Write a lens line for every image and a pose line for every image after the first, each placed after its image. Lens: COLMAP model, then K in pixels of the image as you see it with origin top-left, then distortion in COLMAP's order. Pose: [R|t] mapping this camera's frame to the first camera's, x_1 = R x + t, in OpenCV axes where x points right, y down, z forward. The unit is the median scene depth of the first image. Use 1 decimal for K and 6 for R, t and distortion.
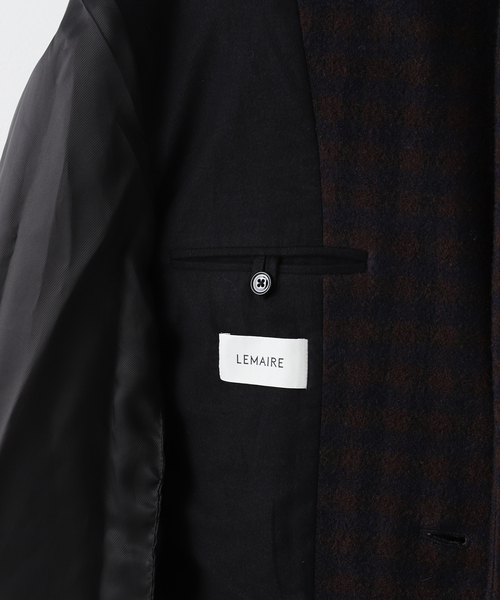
lens RADIAL K [[1714.2, 0, 250.0], [0, 1714.2, 300.0], [0, 0, 1]] dist [0.063351, 0.112283]
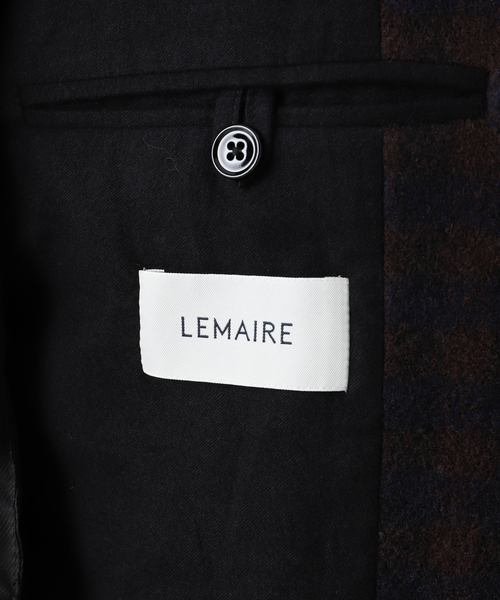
lens RADIAL K [[1714.2, 0, 250.0], [0, 1714.2, 300.0], [0, 0, 1]] dist [0.063351, 0.112283]
pose [[0.995586, -0.028220, 0.089514, -0.029856], [0.024984, 0.999000, 0.037071, 0.011778], [-0.090470, -0.034671, 0.995295, 0.568846]]
